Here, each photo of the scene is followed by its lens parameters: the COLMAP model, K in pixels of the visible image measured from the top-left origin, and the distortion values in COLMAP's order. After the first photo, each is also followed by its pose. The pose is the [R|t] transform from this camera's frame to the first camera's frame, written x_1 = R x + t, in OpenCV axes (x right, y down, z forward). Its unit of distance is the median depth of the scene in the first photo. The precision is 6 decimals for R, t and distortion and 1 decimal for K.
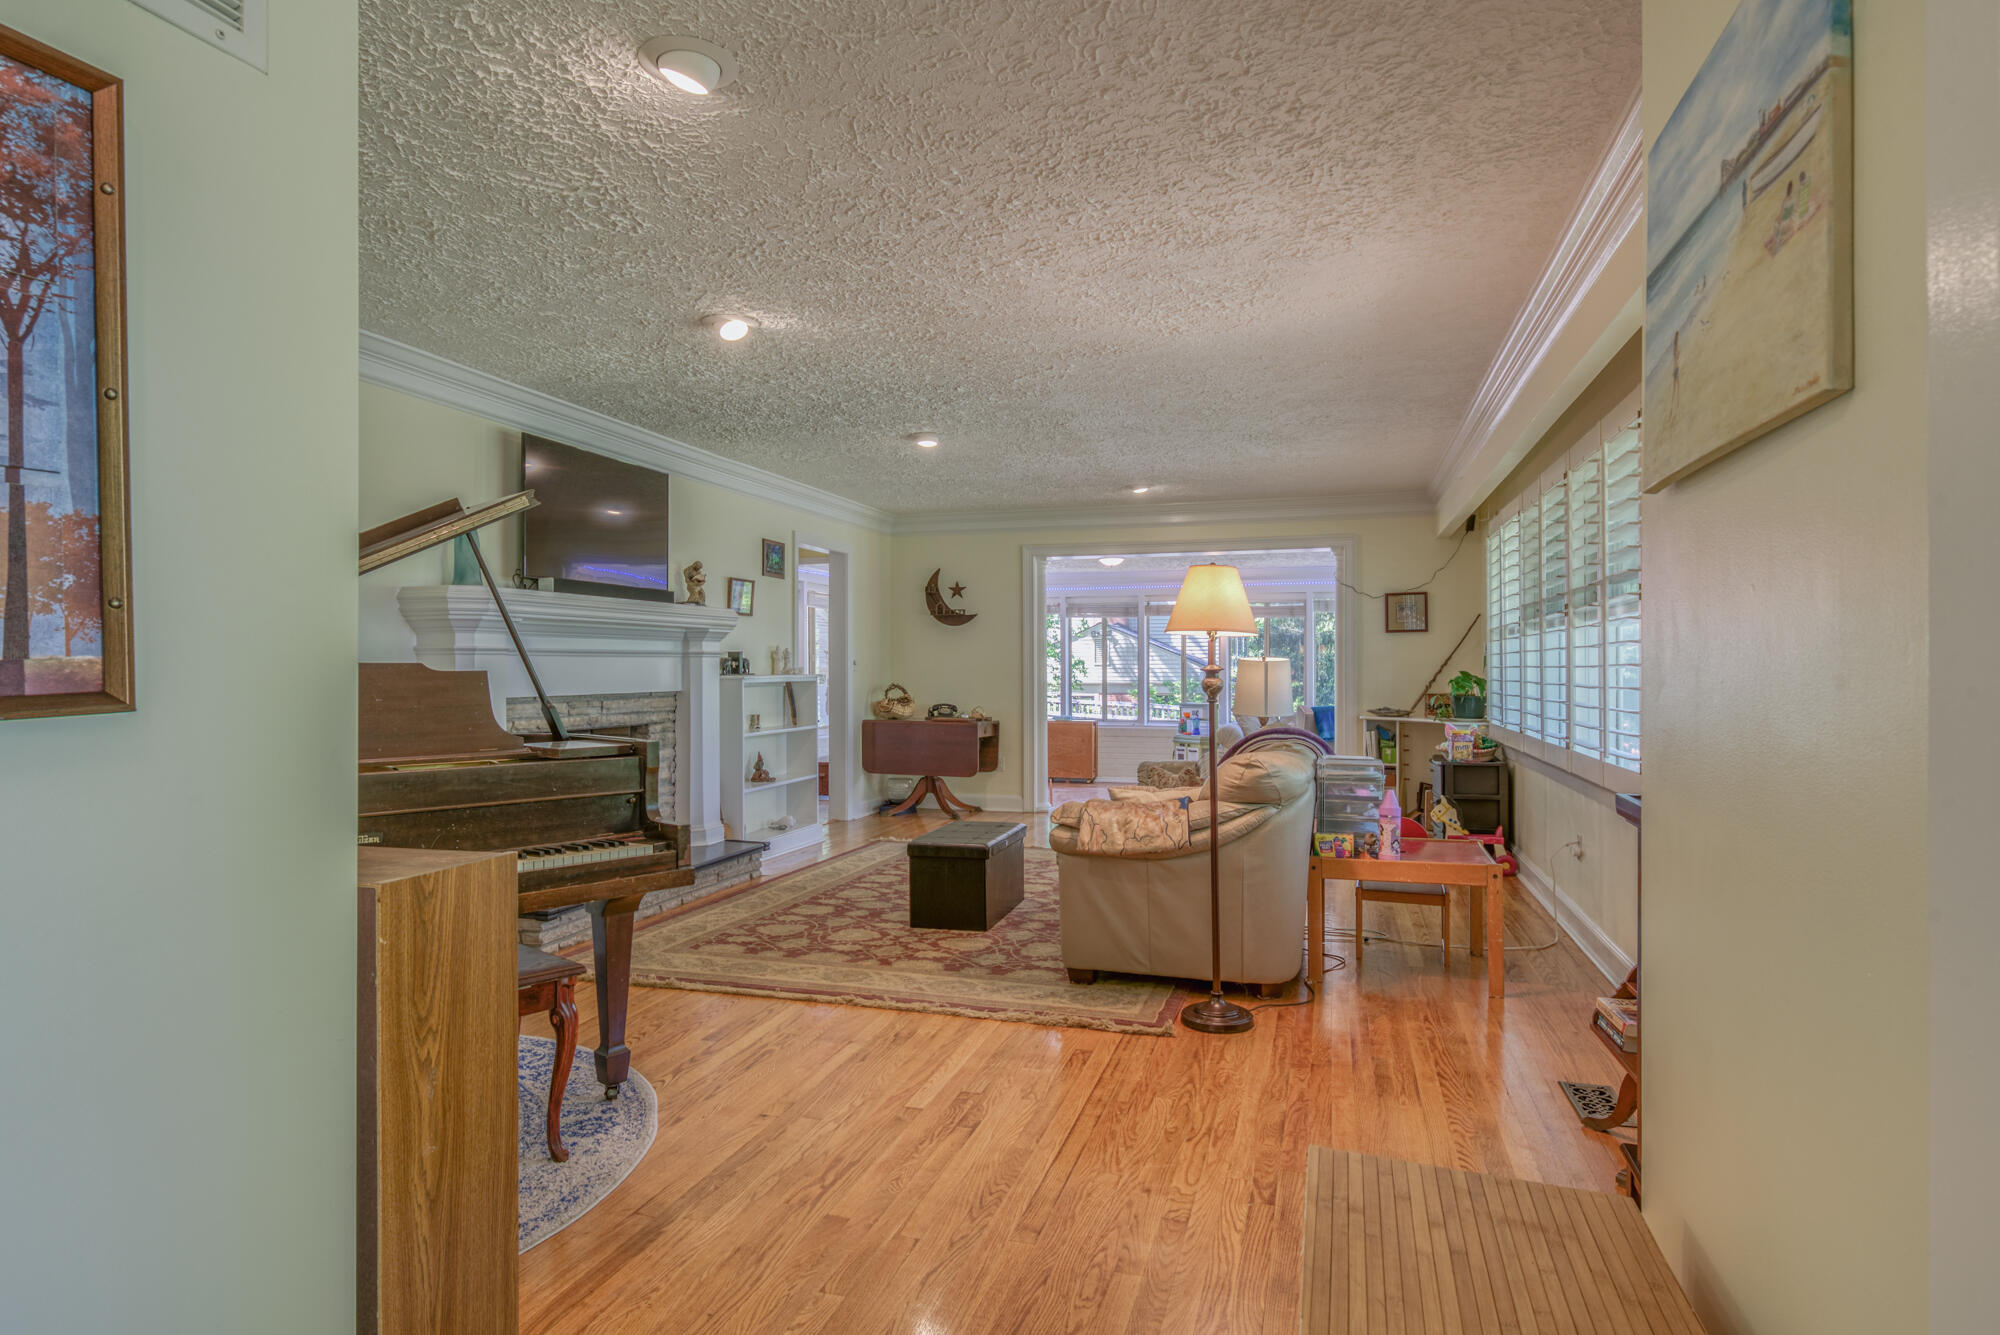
lens RADIAL K [[1126.7, 0, 1004.0], [0, 1126.7, 665.7], [0, 0, 1]] dist [0.022846, -0.009166]
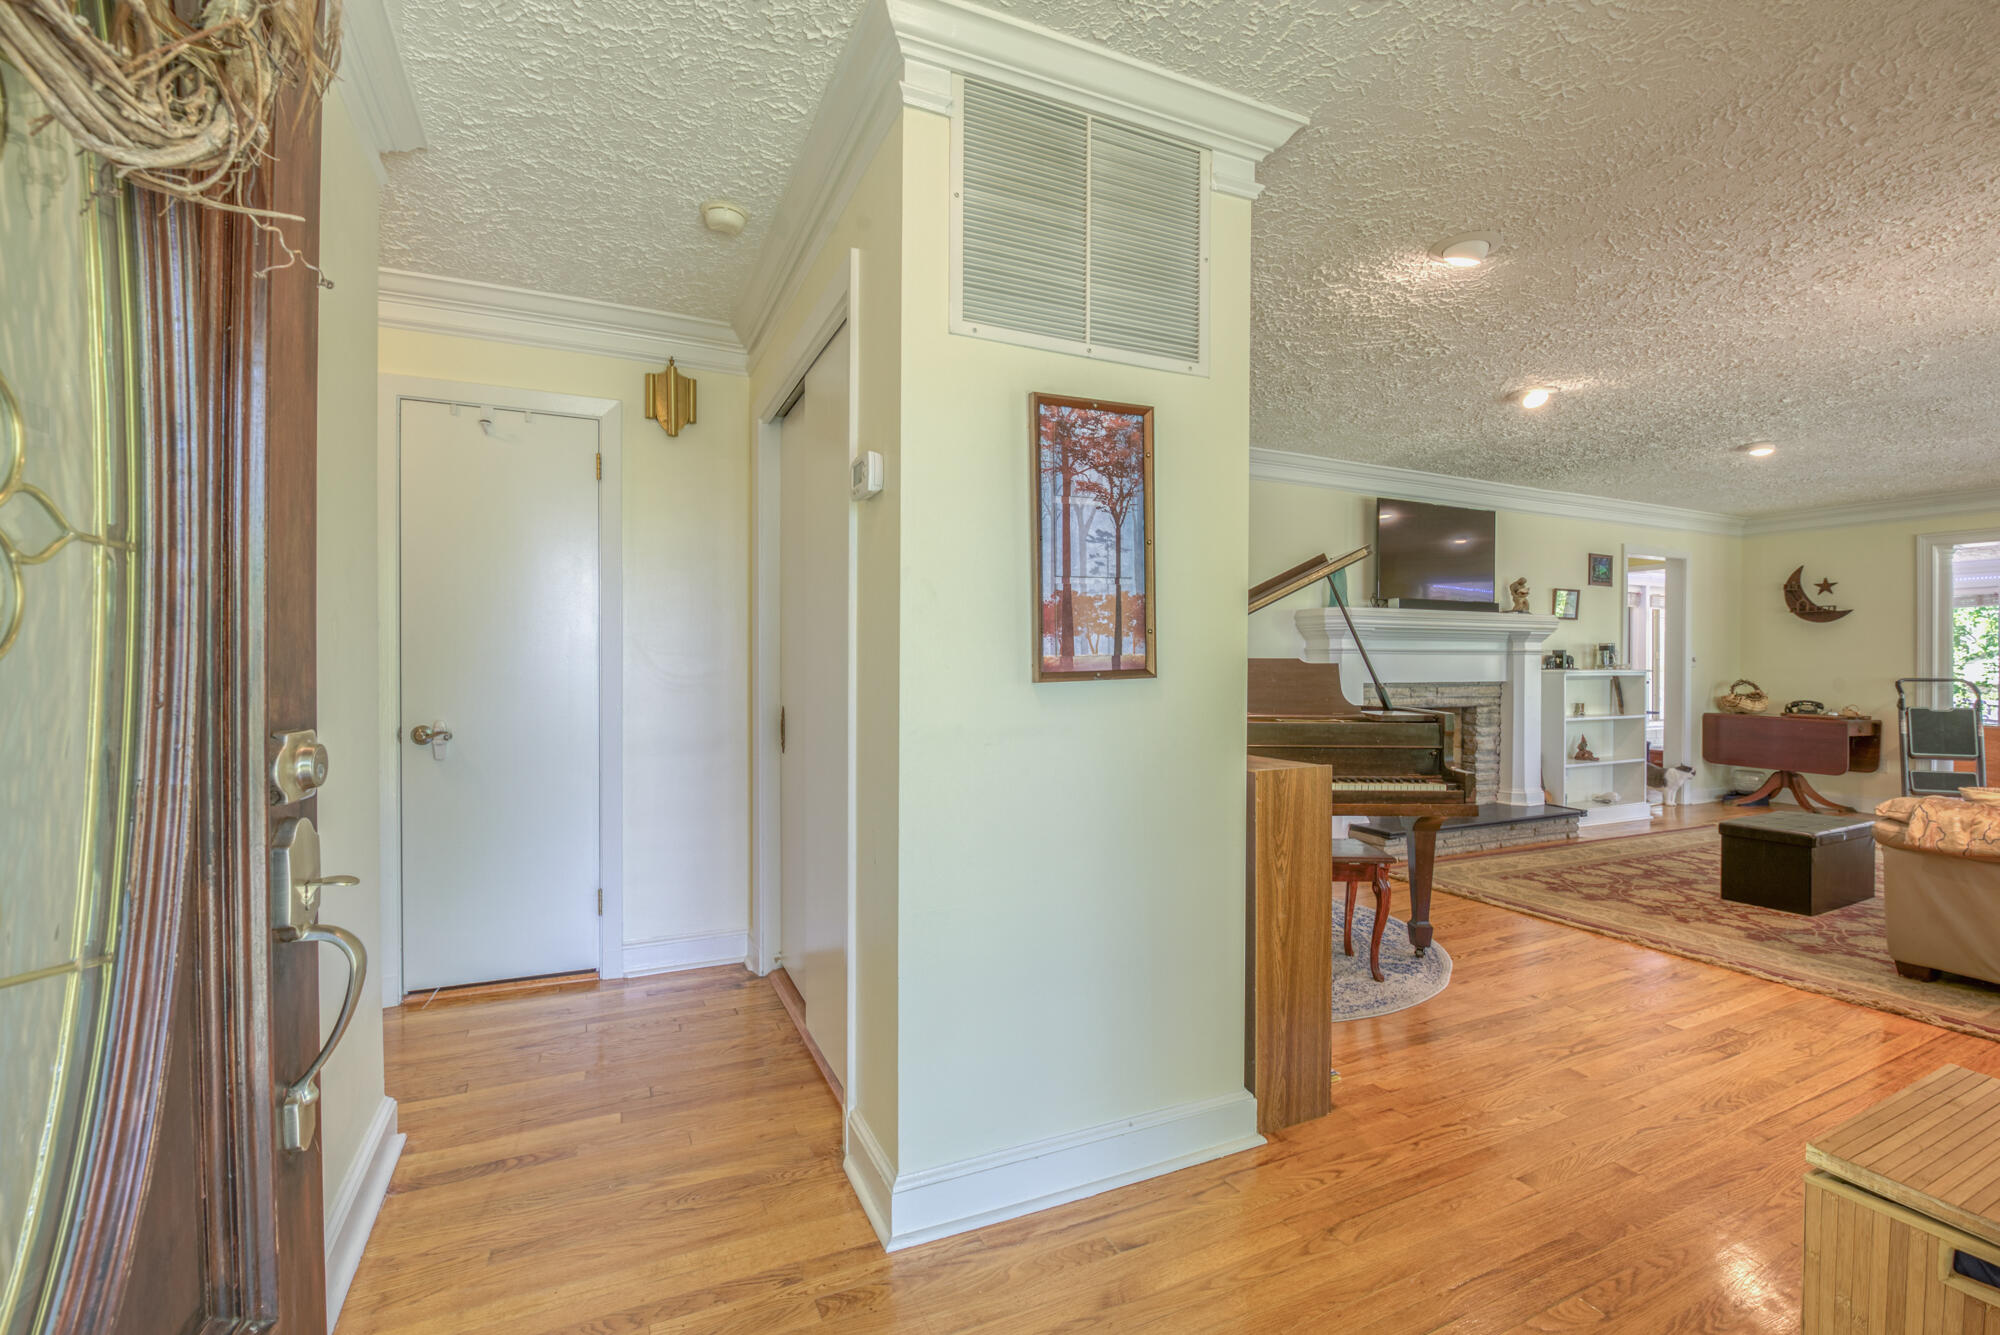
lens RADIAL K [[856.7, 0, 957.7], [0, 856.7, 667.0], [0, 0, 1]] dist [-0.023432, -0.003195]
pose [[0.633188, 0.007738, -0.773959, 0.079141], [-0.003258, 0.999968, 0.007332, 0.001631], [0.773991, -0.002122, 0.633193, -0.100356]]
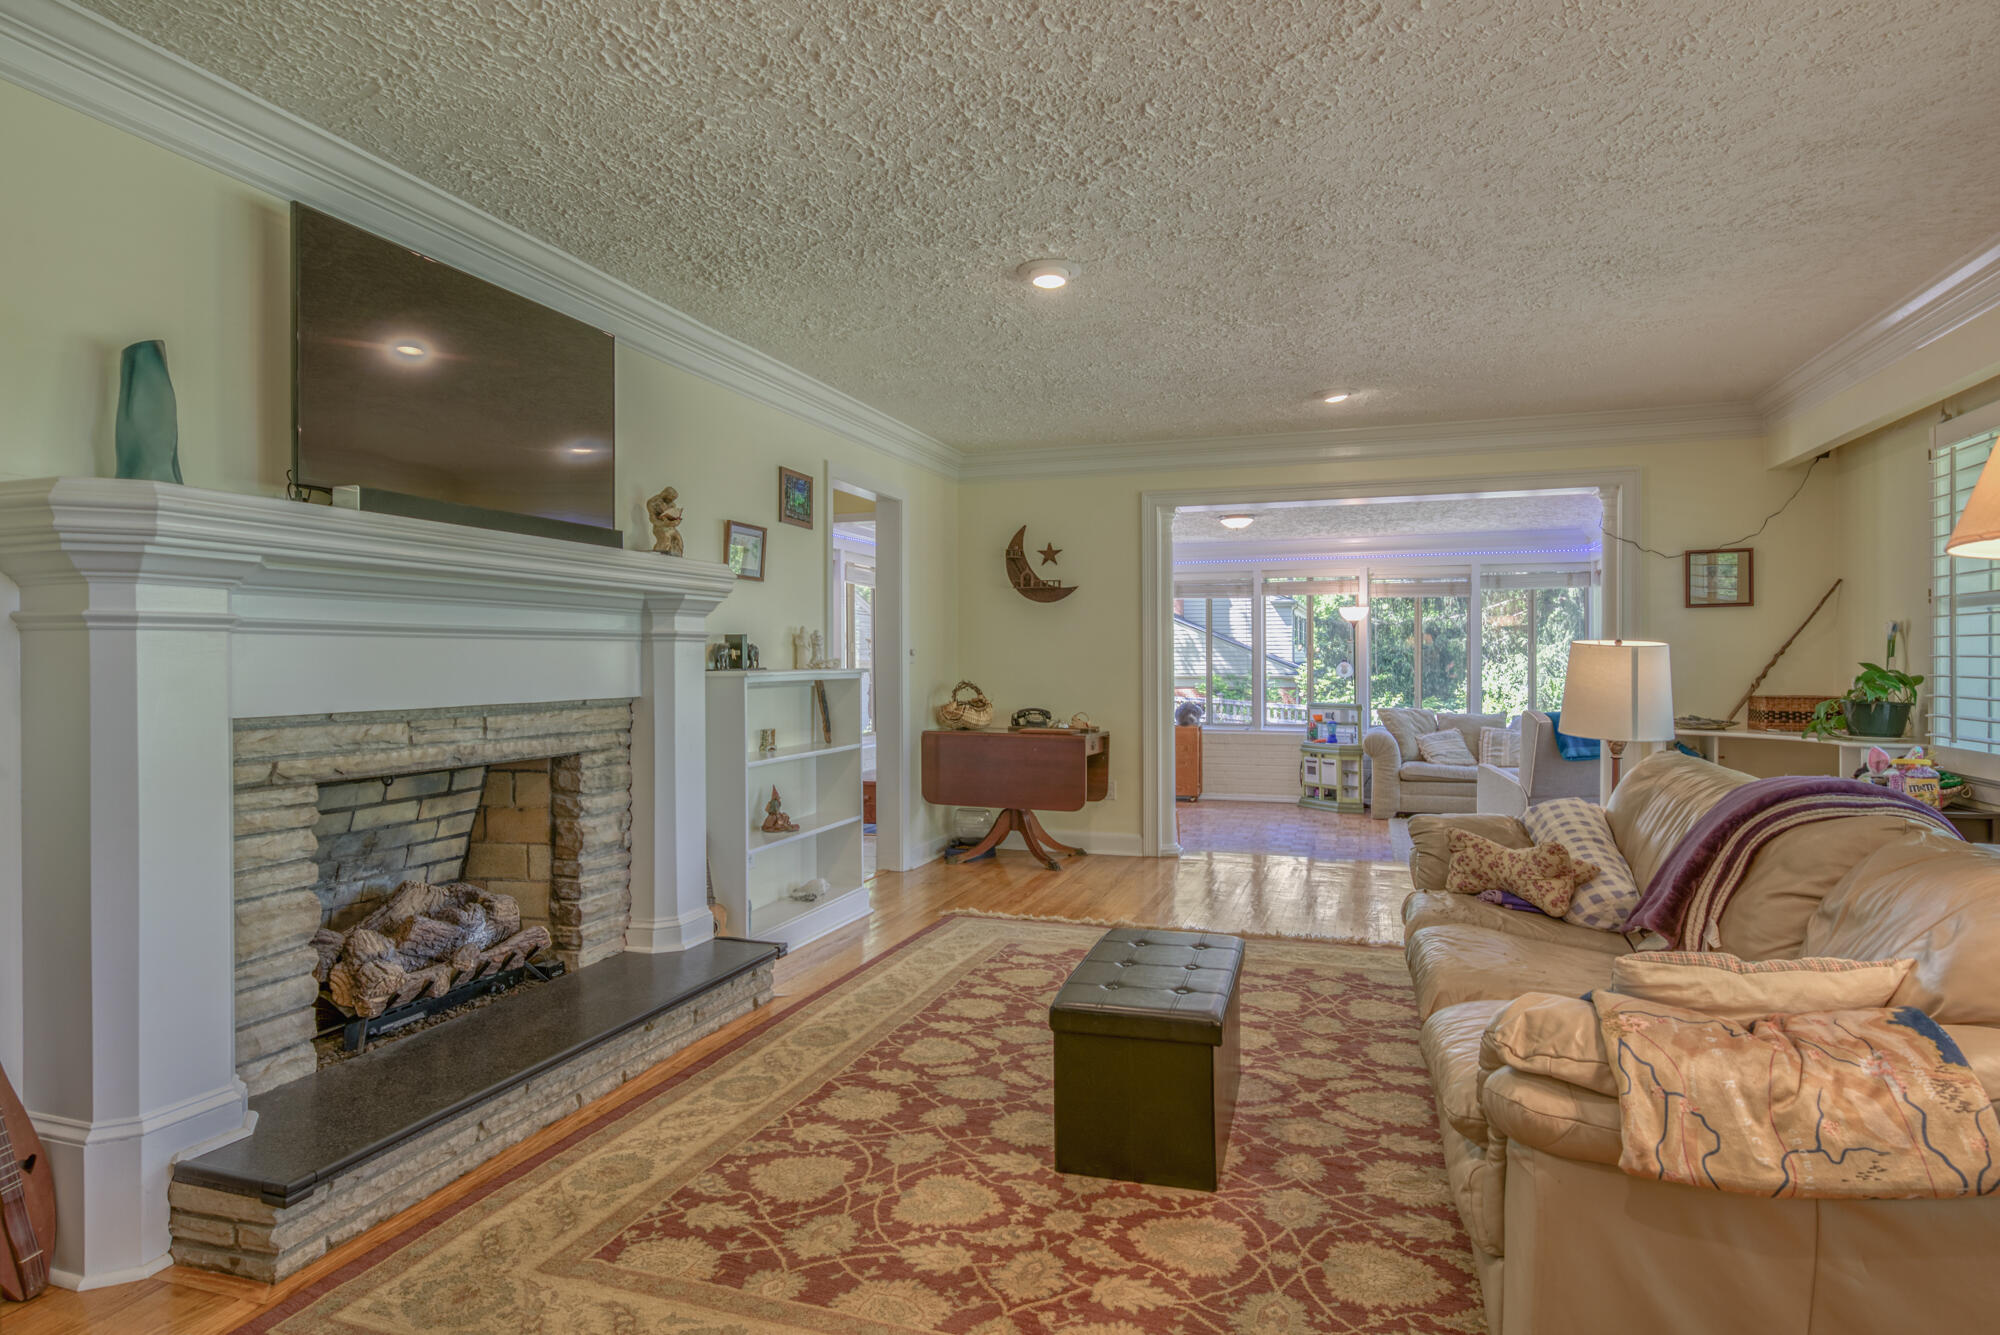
lens RADIAL K [[1103.3, 0, 1059.9], [0, 1103.3, 663.9], [0, 0, 1]] dist [0.006485, 0.001591]
pose [[0.999787, -0.001191, 0.020594, -0.095381], [0.001104, 0.999991, 0.004210, 0.003189], [-0.020599, -0.004186, 0.999779, 0.530732]]
